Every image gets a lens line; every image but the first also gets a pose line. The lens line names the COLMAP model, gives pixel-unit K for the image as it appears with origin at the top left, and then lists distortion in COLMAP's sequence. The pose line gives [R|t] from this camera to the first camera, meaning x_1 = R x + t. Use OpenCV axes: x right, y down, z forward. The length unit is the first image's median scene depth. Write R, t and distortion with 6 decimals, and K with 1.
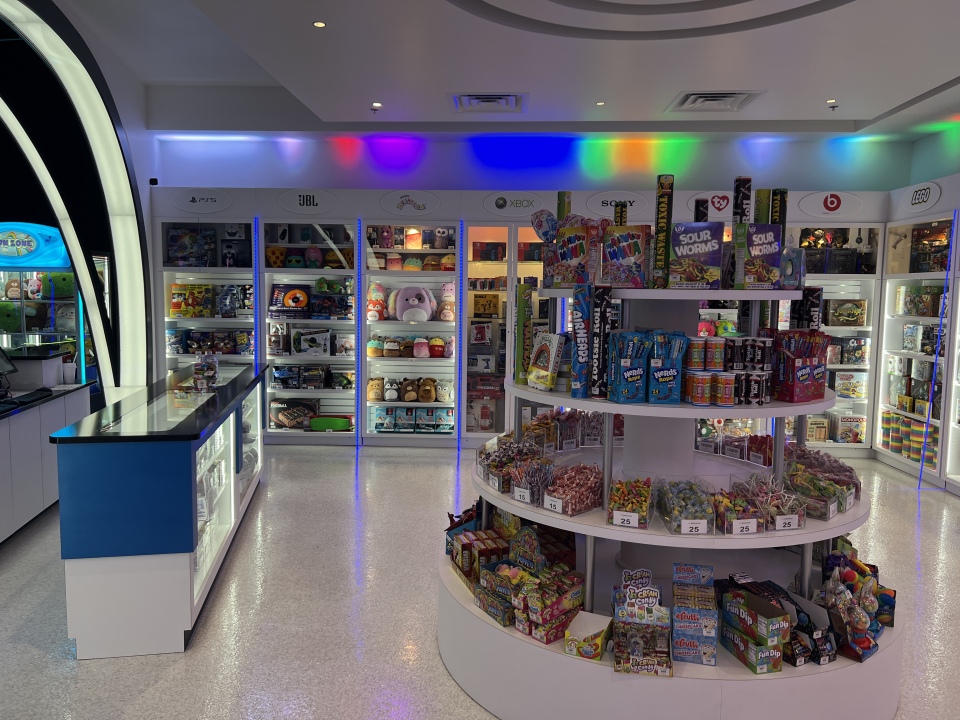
lens RADIAL K [[720.0, 0, 480.0], [0, 720.0, 360.0], [0, 0, 1]] dist [0.078592, -0.083989]
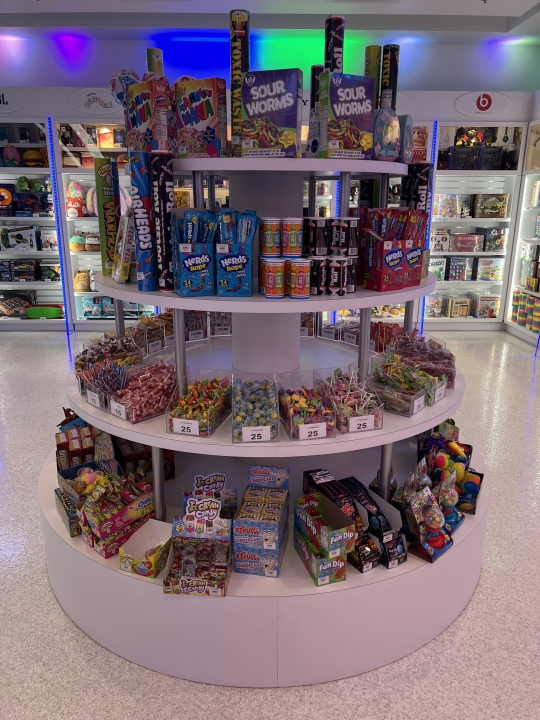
lens RADIAL K [[540.0, 0, 270.0], [0, 540.0, 360.0], [0, 0, 1]] dist [0.078592, -0.083989]
pose [[0.997901, -0.026806, 0.058948, 0.250651], [0.015146, 0.981666, 0.190005, 0.012288], [-0.062960, -0.188713, 0.980012, 0.332529]]
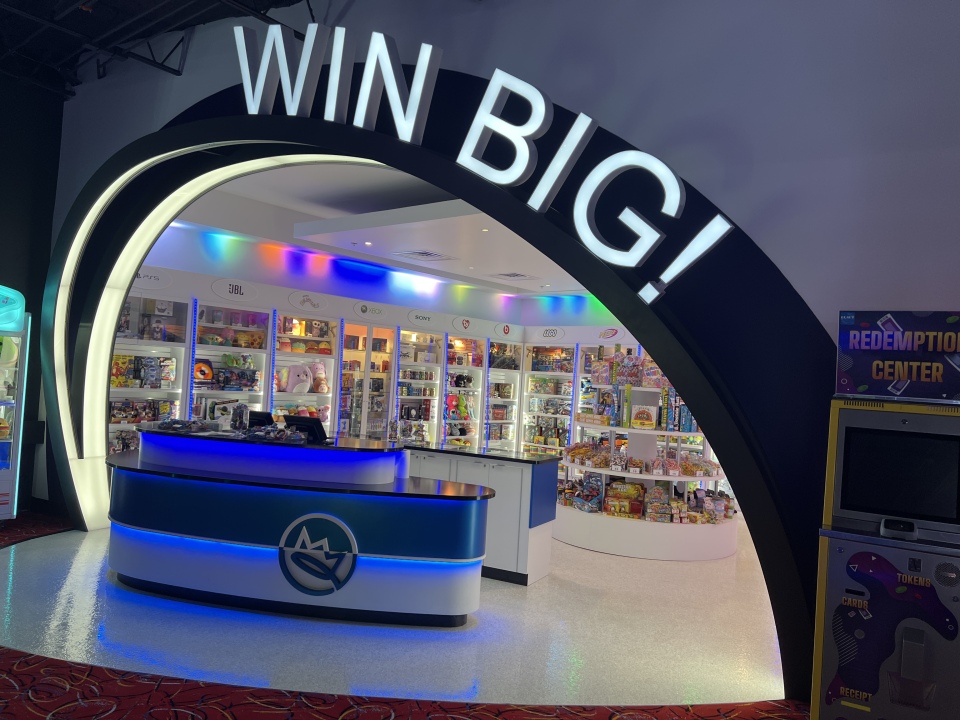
lens RADIAL K [[720.0, 0, 480.0], [0, 720.0, 360.0], [0, 0, 1]] dist [0.078592, -0.083989]
pose [[0.613049, 0.046528, 0.788673, -2.365228], [0.022445, 0.996836, -0.076256, -0.020507], [-0.789726, 0.064450, 0.610065, -0.052803]]
